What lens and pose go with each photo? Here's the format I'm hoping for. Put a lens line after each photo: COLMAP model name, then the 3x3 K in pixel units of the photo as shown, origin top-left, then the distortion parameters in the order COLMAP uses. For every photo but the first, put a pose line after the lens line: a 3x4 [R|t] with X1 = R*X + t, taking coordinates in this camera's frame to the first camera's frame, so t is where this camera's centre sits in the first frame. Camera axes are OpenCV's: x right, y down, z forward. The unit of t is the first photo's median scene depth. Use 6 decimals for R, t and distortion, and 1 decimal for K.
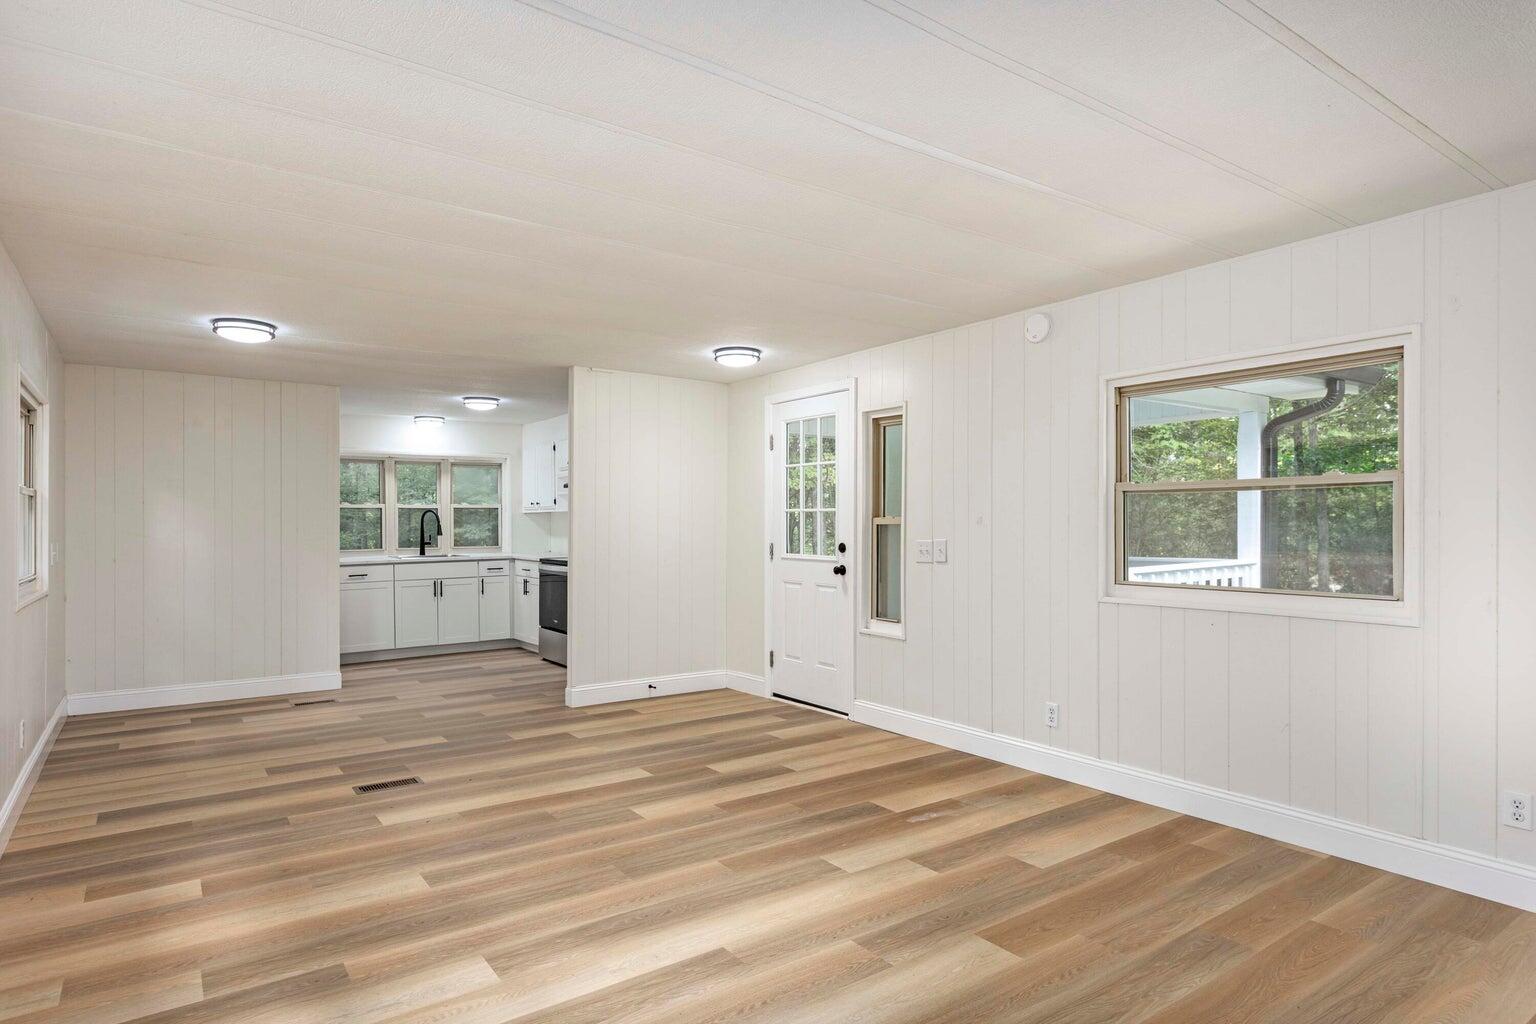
lens RADIAL K [[855.6, 0, 763.7], [0, 855.6, 507.8], [0, 0, 1]] dist [-0.026424, -0.000022]
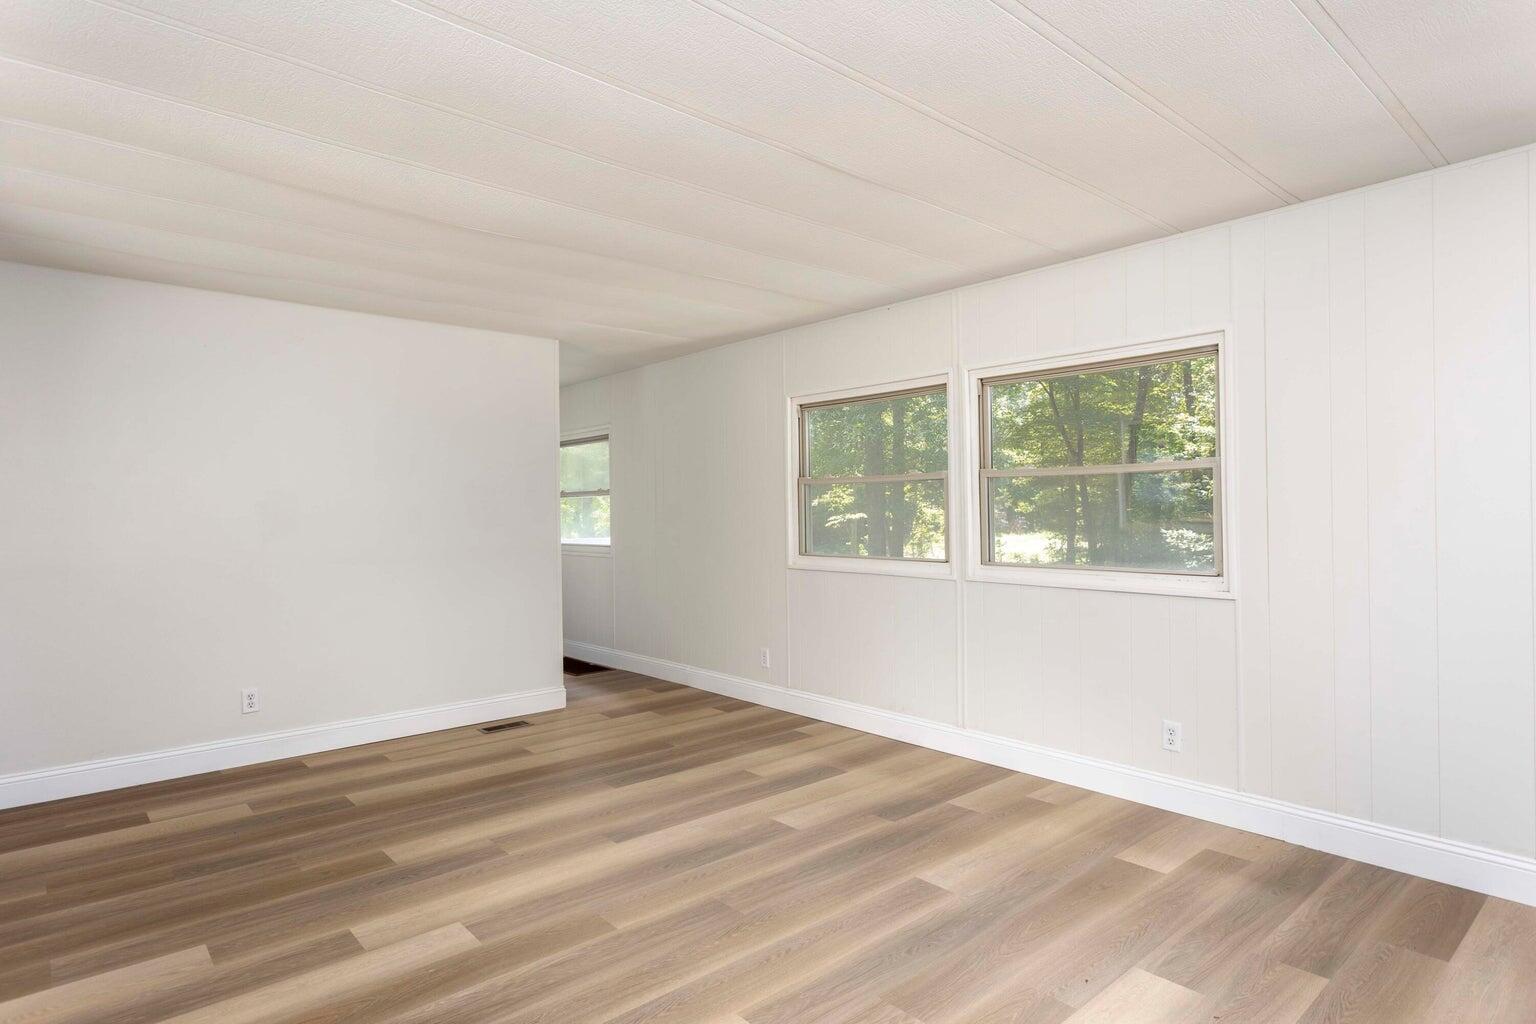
lens RADIAL K [[855.6, 0, 770.3], [0, 855.6, 514.5], [0, 0, 1]] dist [-0.026424, -0.000022]
pose [[-0.994909, 0.009558, -0.100323, -0.196509], [0.011762, 0.999702, -0.021406, 0.073972], [0.100089, -0.022477, -0.994725, 2.959924]]
